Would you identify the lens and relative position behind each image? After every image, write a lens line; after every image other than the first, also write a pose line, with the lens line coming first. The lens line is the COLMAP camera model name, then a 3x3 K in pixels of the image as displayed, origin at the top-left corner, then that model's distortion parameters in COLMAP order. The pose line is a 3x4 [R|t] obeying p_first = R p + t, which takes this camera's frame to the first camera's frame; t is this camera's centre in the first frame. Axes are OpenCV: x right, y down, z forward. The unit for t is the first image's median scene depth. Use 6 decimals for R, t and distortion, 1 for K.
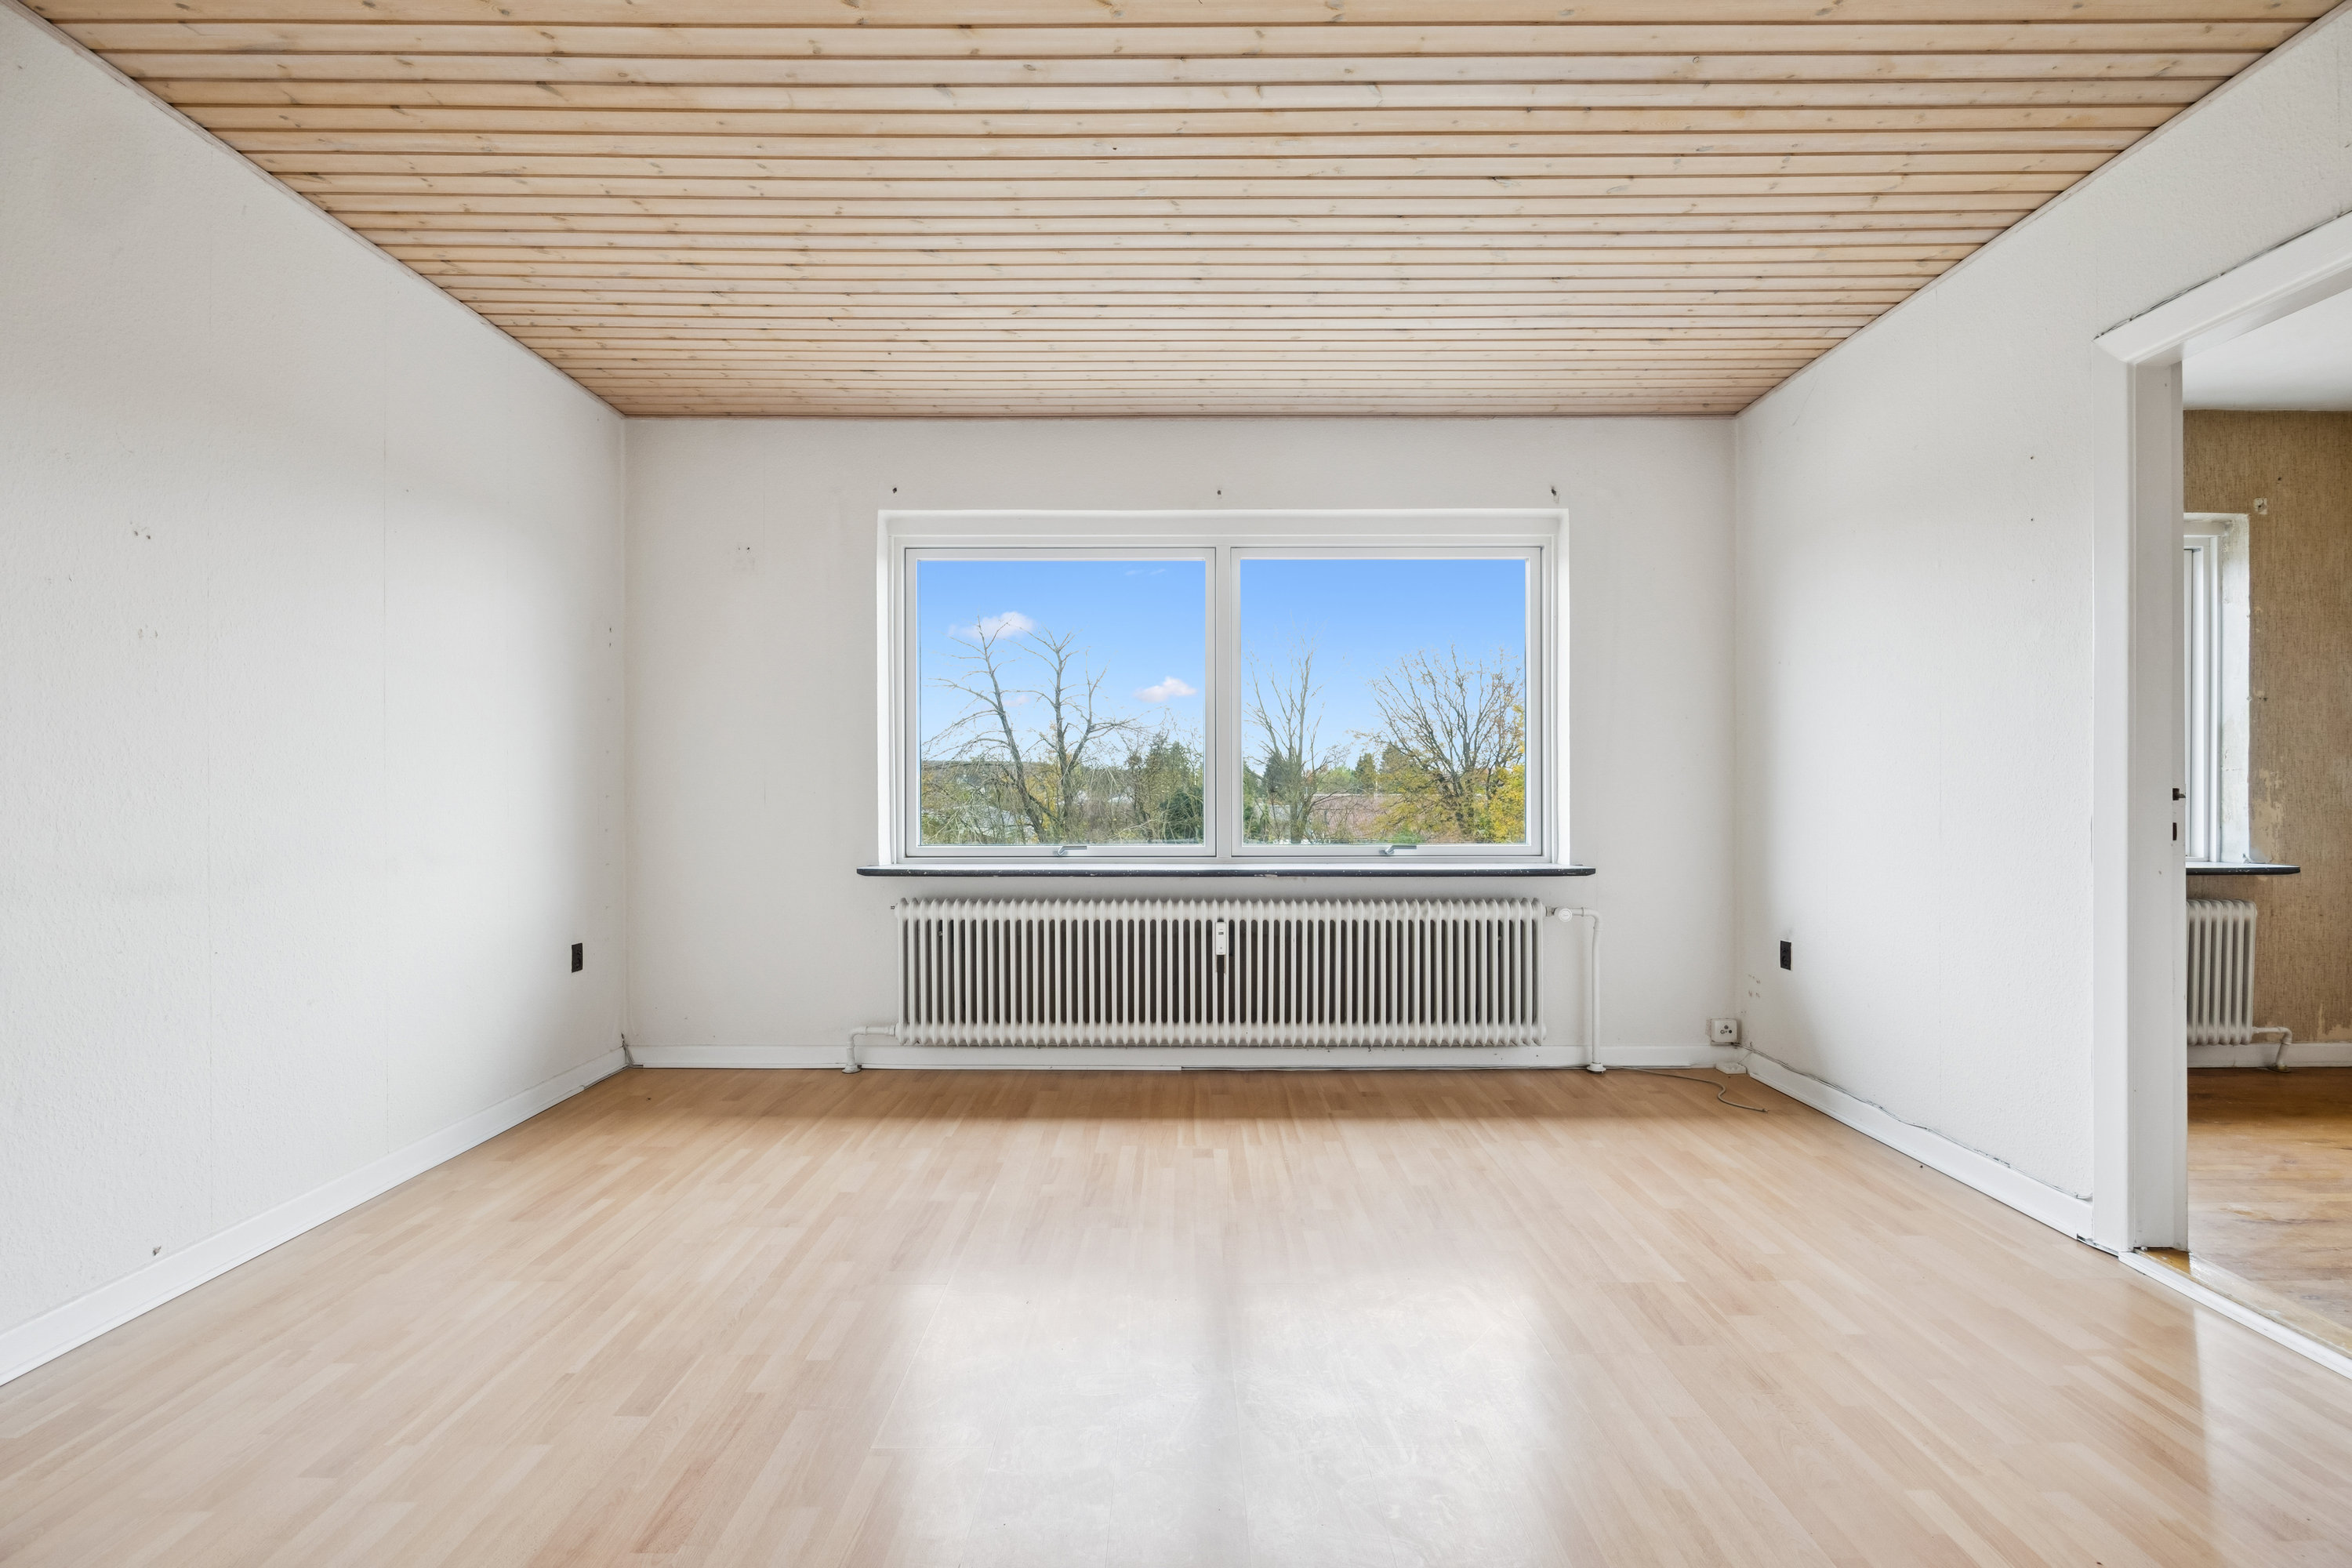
lens RADIAL K [[1108.1, 0, 1176.0], [0, 1108.1, 784.0], [0, 0, 1]] dist [-0.010862, -0.000091]
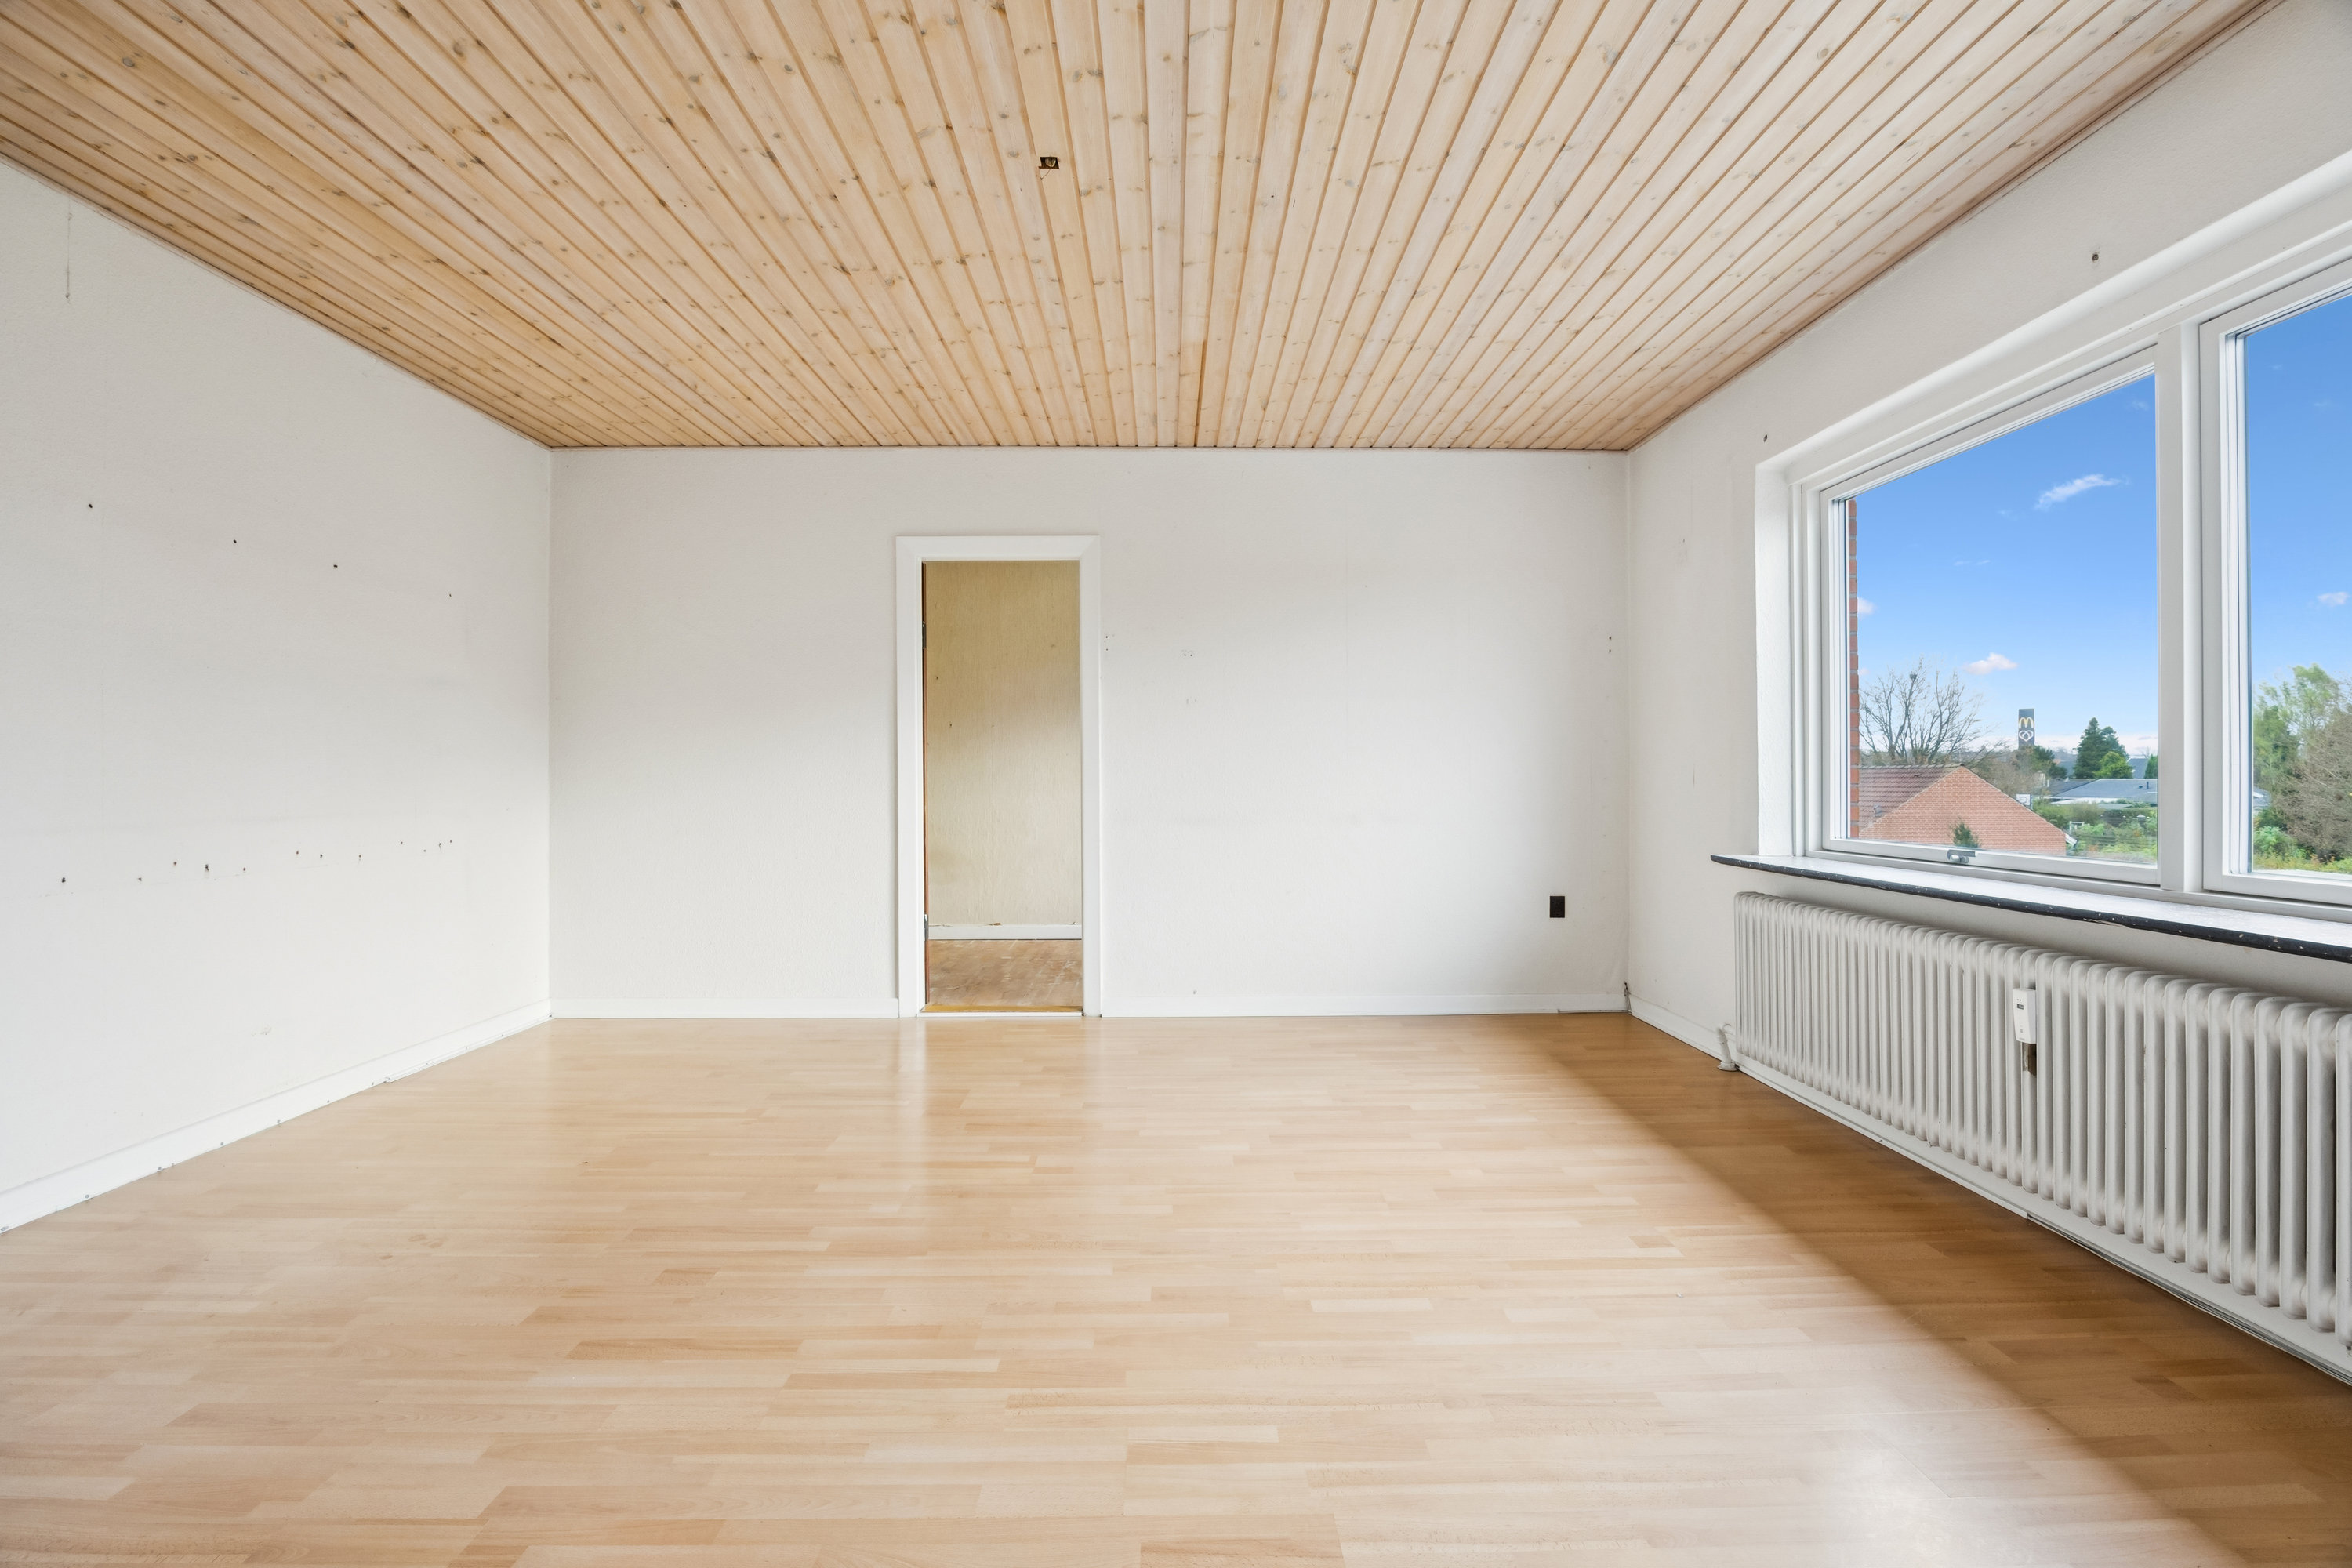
lens RADIAL K [[1015.8, 0, 1178.2], [0, 1015.8, 780.3], [0, 0, 1]] dist [-0.016243, 0.000124]
pose [[0.012853, 0.002329, -0.999915, 0.570556], [0.006213, 0.999978, 0.002409, 0.006771], [0.999898, -0.006244, 0.012838, 0.523731]]
